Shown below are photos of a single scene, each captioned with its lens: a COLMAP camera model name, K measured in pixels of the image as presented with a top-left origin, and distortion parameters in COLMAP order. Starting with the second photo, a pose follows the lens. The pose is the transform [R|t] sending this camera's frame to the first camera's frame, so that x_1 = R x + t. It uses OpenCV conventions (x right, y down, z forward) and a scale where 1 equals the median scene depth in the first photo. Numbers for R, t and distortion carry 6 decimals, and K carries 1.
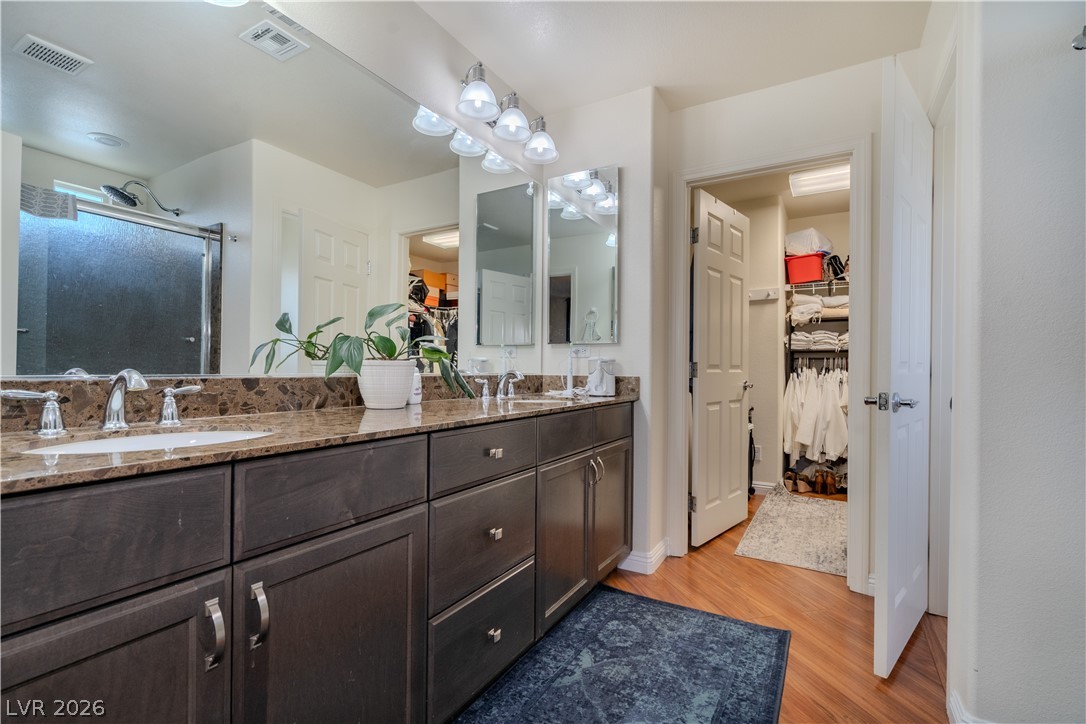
lens RADIAL K [[494.1, 0, 534.1], [0, 494.1, 362.5], [0, 0, 1]] dist [0.002384, 0.001021]
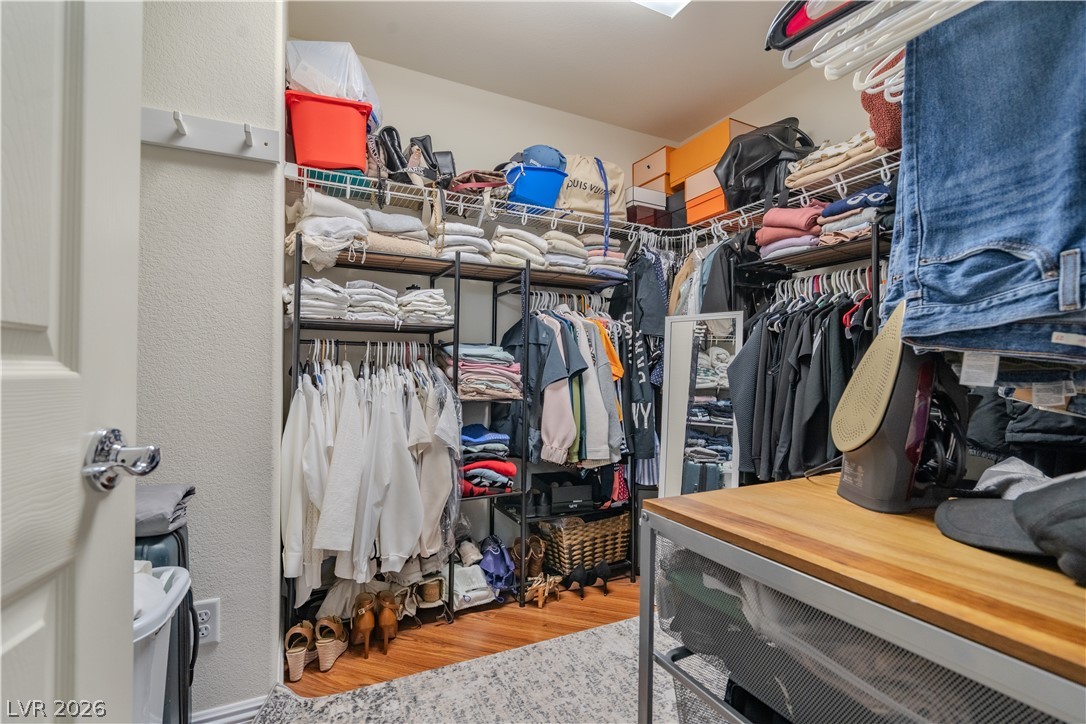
lens RADIAL K [[494.1, 0, 538.1], [0, 494.1, 365.3], [0, 0, 1]] dist [0.002384, 0.001021]
pose [[0.547057, -0.000251, 0.837095, 0.286099], [-0.006218, 0.999971, 0.004363, 0.009916], [-0.837072, -0.007592, 0.547040, 0.614877]]
